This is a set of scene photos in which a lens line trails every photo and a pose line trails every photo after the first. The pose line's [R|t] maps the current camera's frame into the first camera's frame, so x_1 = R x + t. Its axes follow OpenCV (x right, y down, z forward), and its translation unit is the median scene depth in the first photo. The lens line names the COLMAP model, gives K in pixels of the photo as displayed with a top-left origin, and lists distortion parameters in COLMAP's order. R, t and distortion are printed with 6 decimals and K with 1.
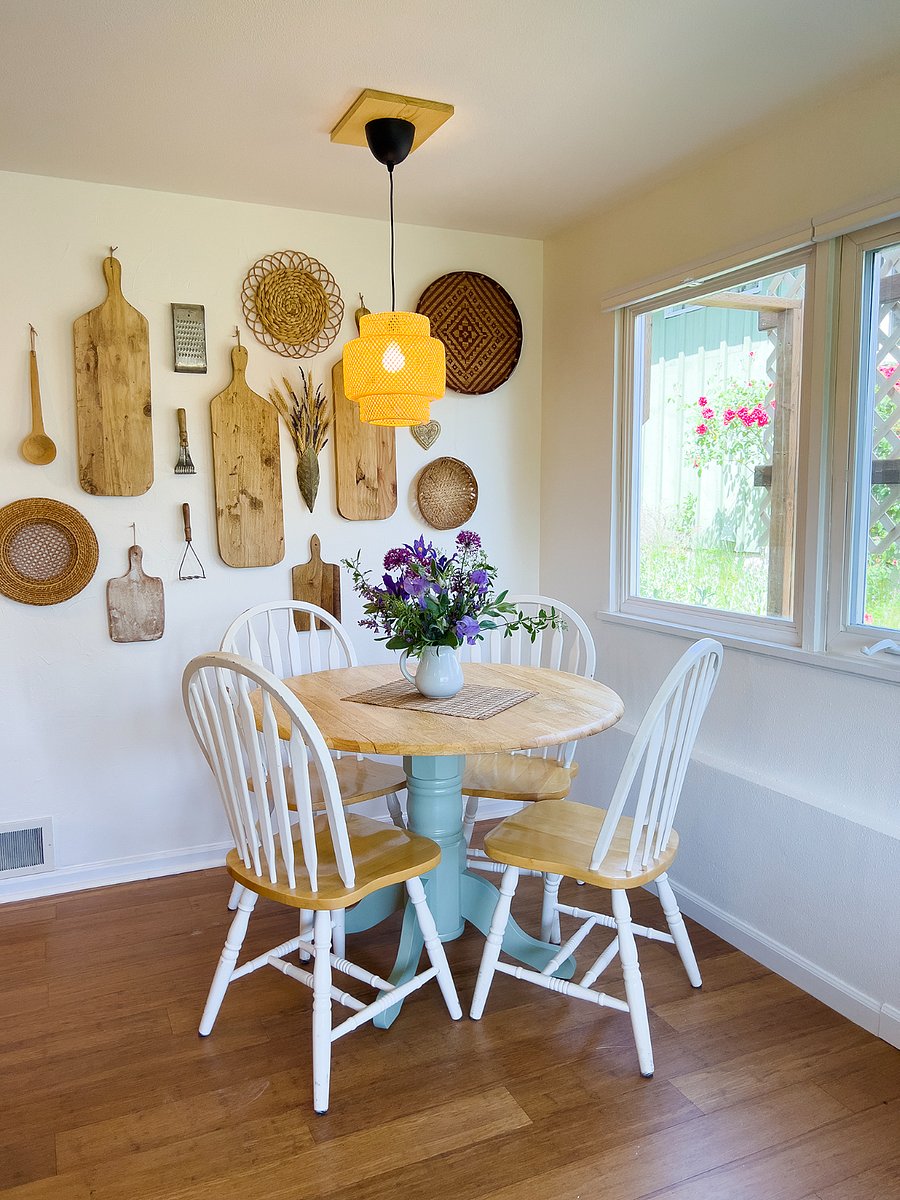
lens RADIAL K [[910.8, 0, 450.0], [0, 910.8, 600.0], [0, 0, 1]] dist [0.087259, -0.109925]
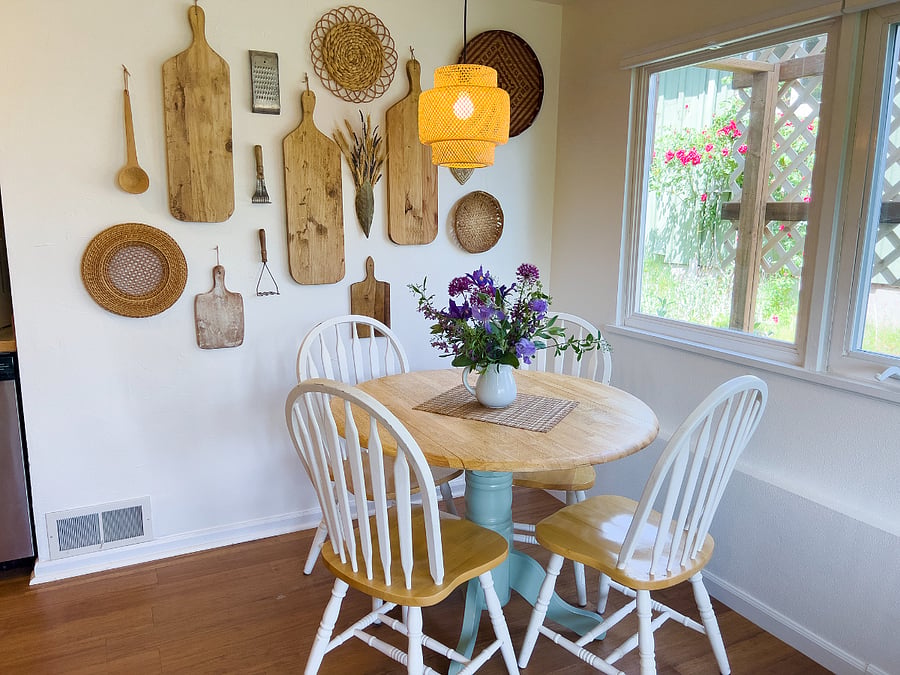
lens RADIAL K [[687.2, 0, 459.2], [0, 687.2, 340.5], [0, 0, 1]] dist [0.055171, -0.049844]
pose [[0.998262, 0.009800, 0.058108, -0.092952], [-0.014175, 0.997056, 0.075356, -0.035957], [-0.057198, -0.076049, 0.995462, 0.114653]]
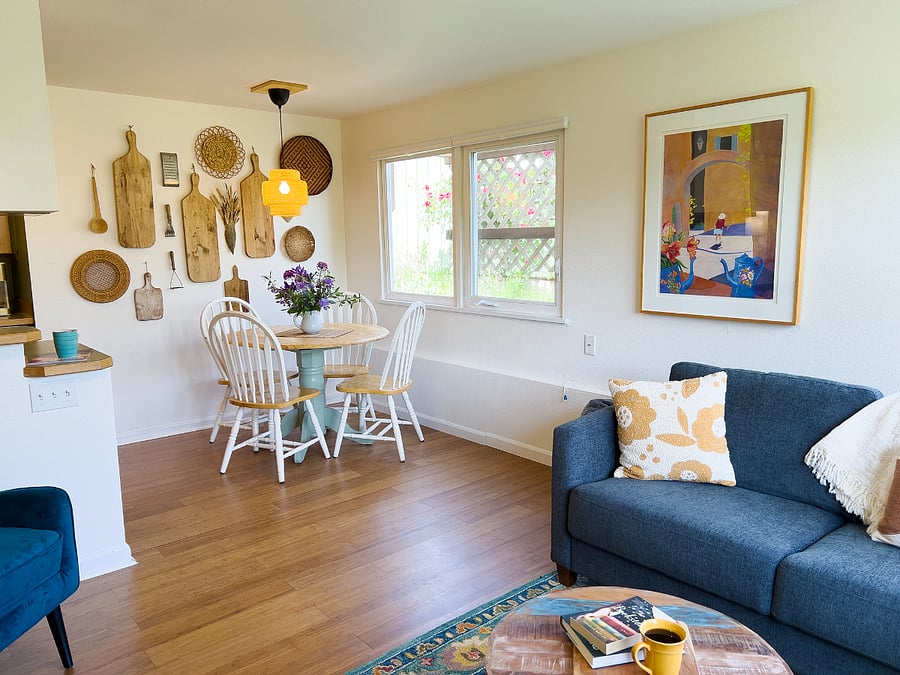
lens RADIAL K [[683.1, 0, 450.0], [0, 683.1, 337.5], [0, 0, 1]] dist [0.087259, -0.109925]
pose [[0.961370, -0.049800, 0.270719, -0.124078], [0.041150, 0.998448, 0.037537, 0.054929], [-0.272168, -0.024947, 0.961926, -0.663652]]
